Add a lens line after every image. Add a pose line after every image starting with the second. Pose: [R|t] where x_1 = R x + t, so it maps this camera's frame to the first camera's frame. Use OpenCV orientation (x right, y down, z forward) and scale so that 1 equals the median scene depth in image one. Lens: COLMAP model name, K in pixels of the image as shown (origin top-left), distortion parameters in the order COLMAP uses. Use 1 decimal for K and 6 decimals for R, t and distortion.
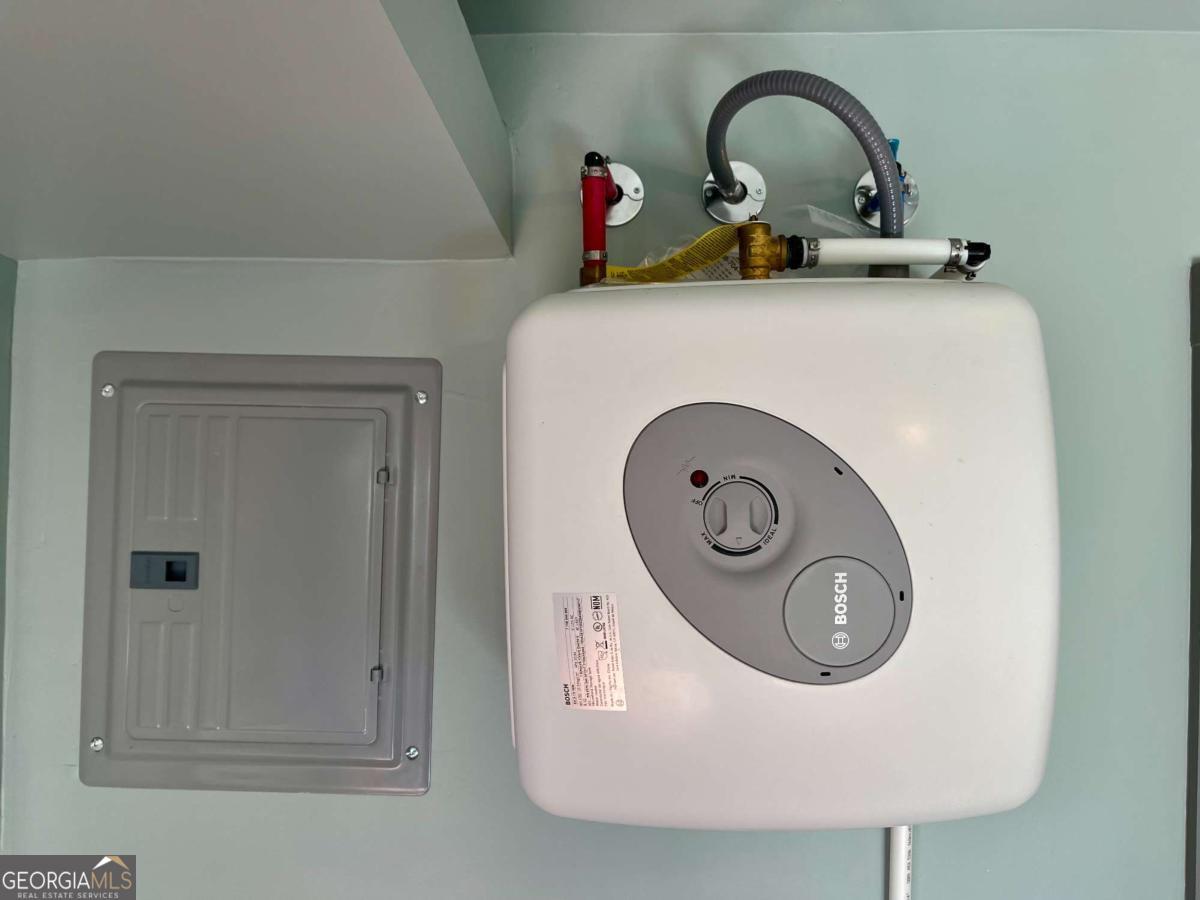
lens RADIAL K [[919.5, 0, 602.7], [0, 919.5, 450.5], [0, 0, 1]] dist [0.050118, -0.054214]
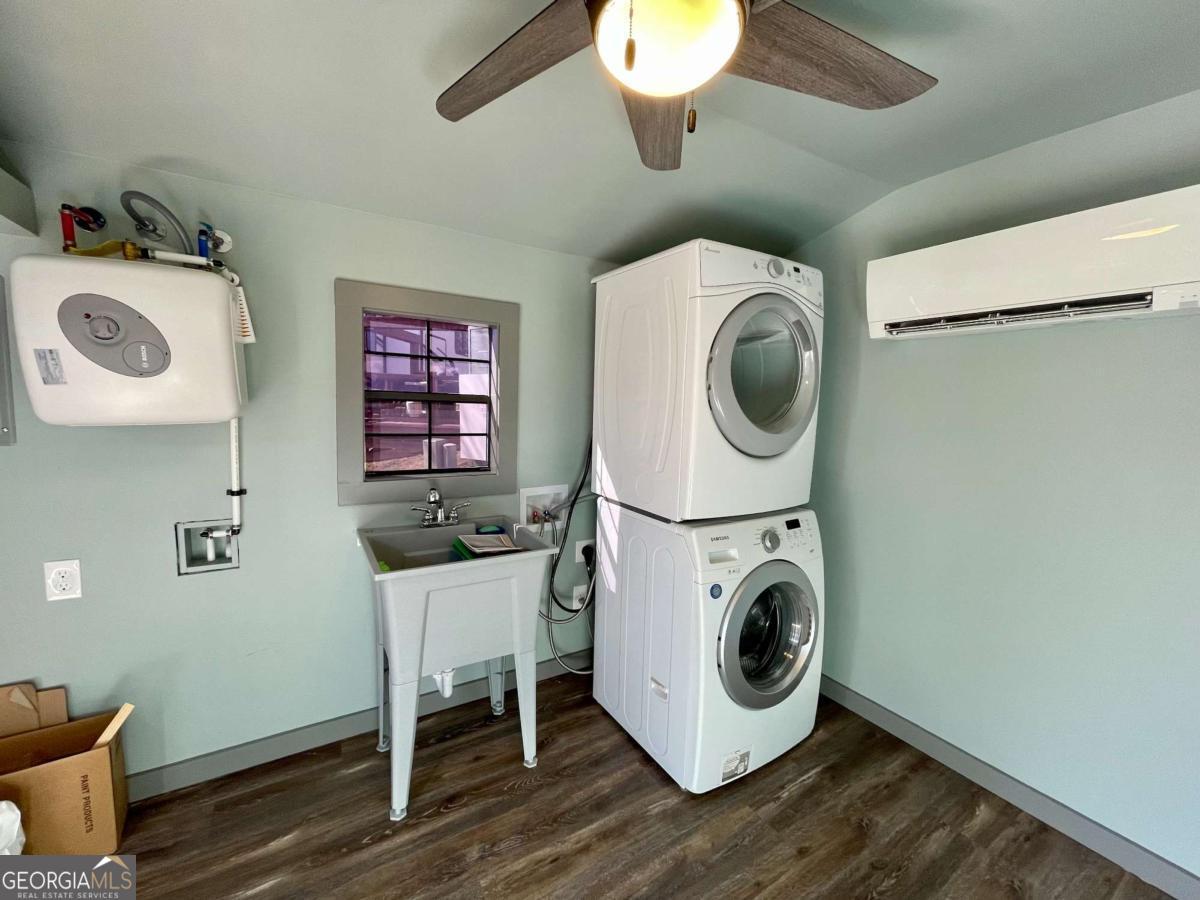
lens RADIAL K [[488.9, 0, 603.1], [0, 488.9, 449.7], [0, 0, 1]] dist [-0.004865, 0.001298]
pose [[0.840790, -0.038123, 0.540017, 0.701236], [-0.040538, 0.990283, 0.133026, 0.198710], [-0.539841, -0.133738, 0.831075, -1.577355]]
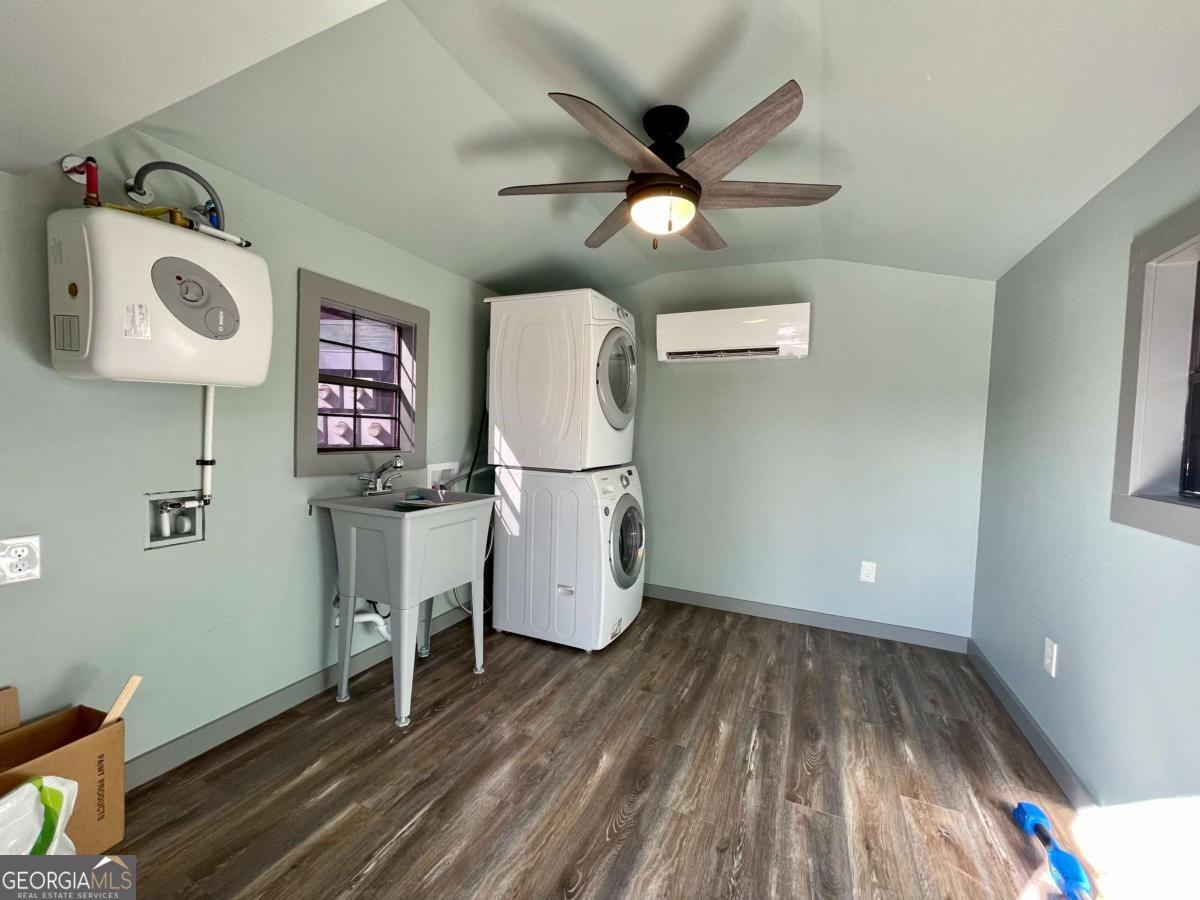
lens RADIAL K [[488.9, 0, 610.9], [0, 488.9, 448.8], [0, 0, 1]] dist [-0.004865, 0.001298]
pose [[0.372362, -0.030357, 0.927591, -1.061308], [-0.056671, 0.996856, 0.055373, 0.495446], [-0.926356, -0.073186, 0.369471, -1.359200]]
